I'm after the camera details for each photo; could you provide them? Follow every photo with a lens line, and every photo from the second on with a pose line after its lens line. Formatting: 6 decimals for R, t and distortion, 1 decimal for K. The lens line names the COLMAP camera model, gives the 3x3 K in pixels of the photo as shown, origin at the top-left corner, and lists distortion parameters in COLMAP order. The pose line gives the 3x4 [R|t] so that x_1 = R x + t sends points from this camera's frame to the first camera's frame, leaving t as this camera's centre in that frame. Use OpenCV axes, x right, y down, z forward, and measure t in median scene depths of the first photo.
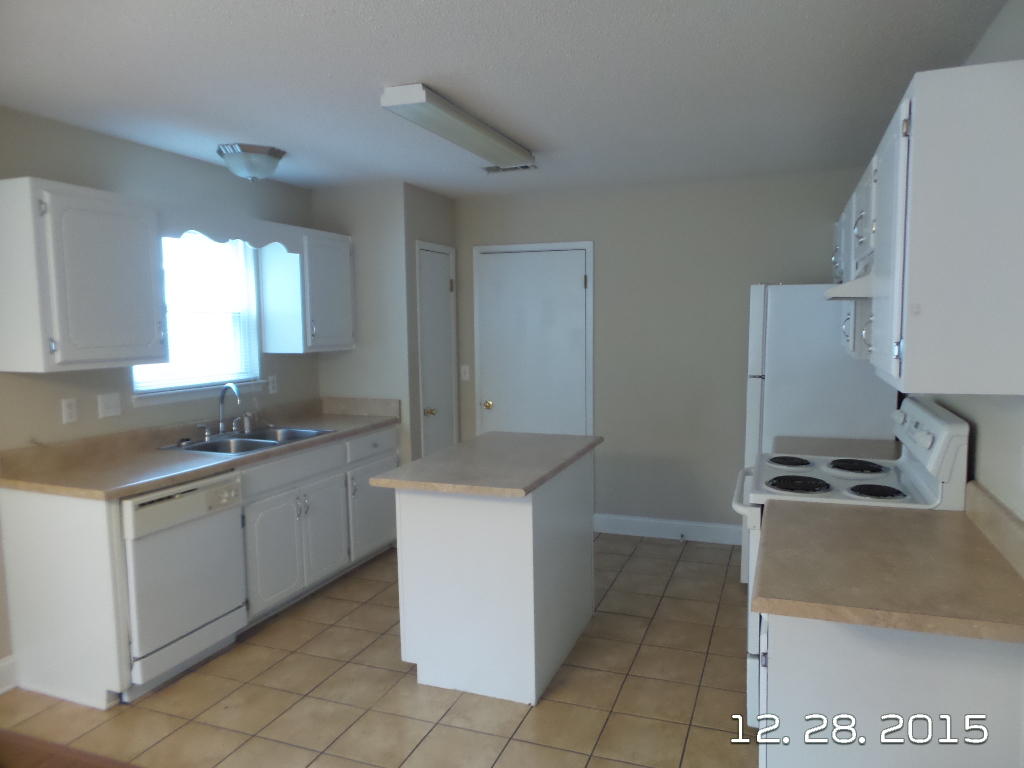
lens RADIAL K [[711.5, 0, 535.0], [0, 711.5, 389.9], [0, 0, 1]] dist [0.000721, -0.000699]
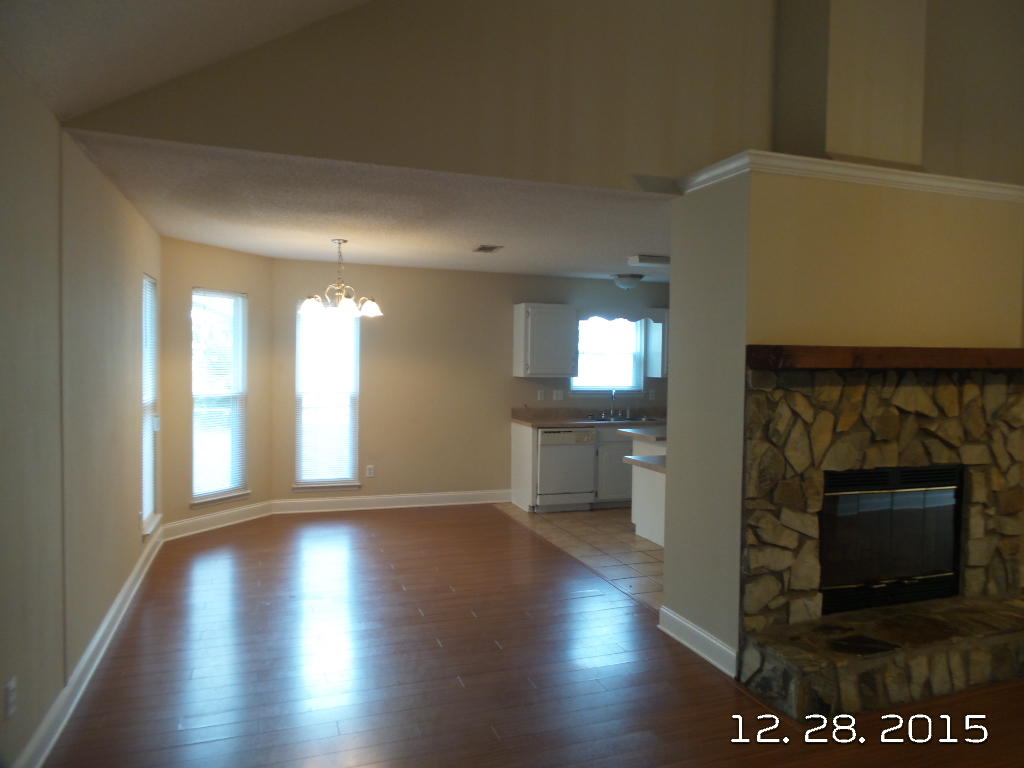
lens RADIAL K [[711.5, 0, 512.3], [0, 711.5, 396.0], [0, 0, 1]] dist [0.000721, -0.000699]
pose [[0.630526, 0.052859, -0.774366, 1.157818], [-0.092391, 0.995696, -0.007262, 0.059511], [0.770650, 0.076123, 0.632696, -0.594421]]
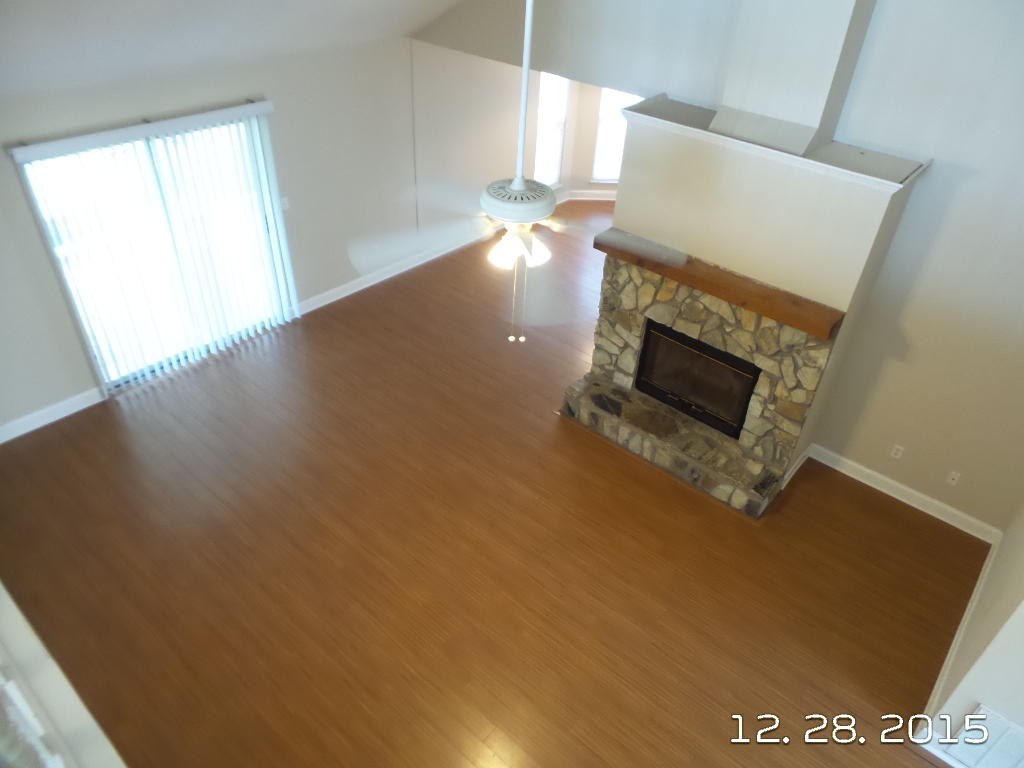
lens RADIAL K [[711.5, 0, 507.7], [0, 711.5, 390.5], [0, 0, 1]] dist [0.000721, -0.000699]
pose [[-0.373339, 0.553520, -0.744469, 2.184800], [-0.134939, 0.761557, 0.633894, -0.825642], [0.917829, 0.337115, -0.209628, 0.597662]]
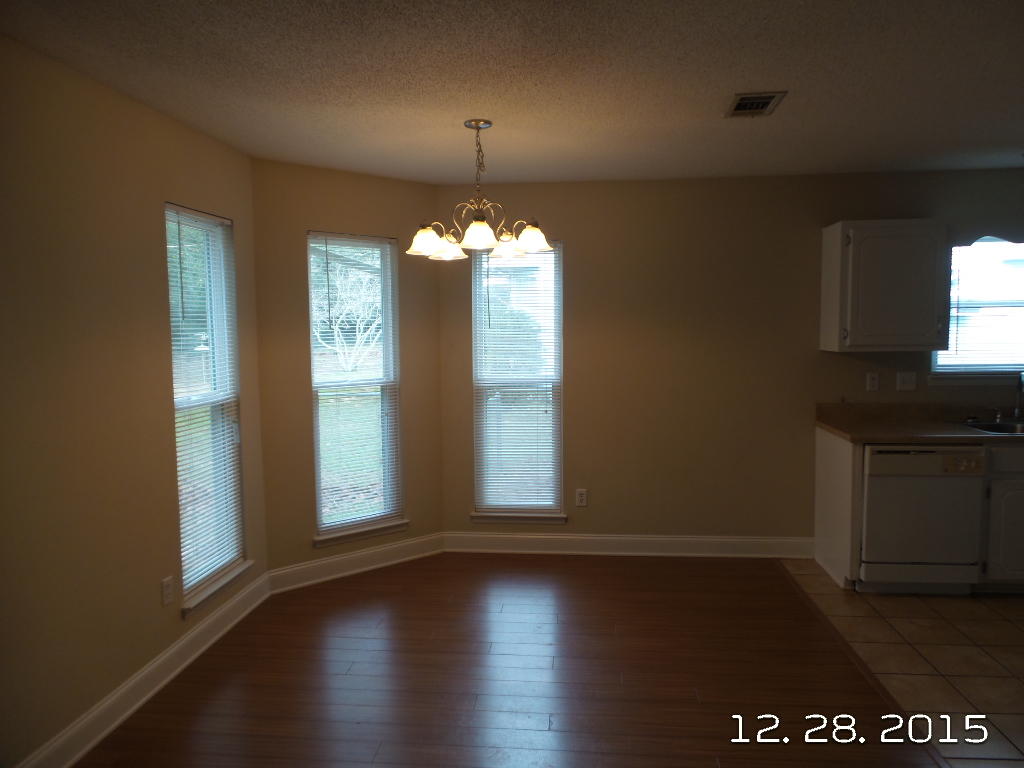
lens RADIAL K [[711.5, 0, 508.2], [0, 711.5, 396.9], [0, 0, 1]] dist [0.000721, -0.000699]
pose [[0.240268, 0.093534, -0.966190, 0.527398], [-0.078919, 0.993934, 0.076595, 0.008417], [0.967493, 0.057847, 0.246192, -0.023175]]
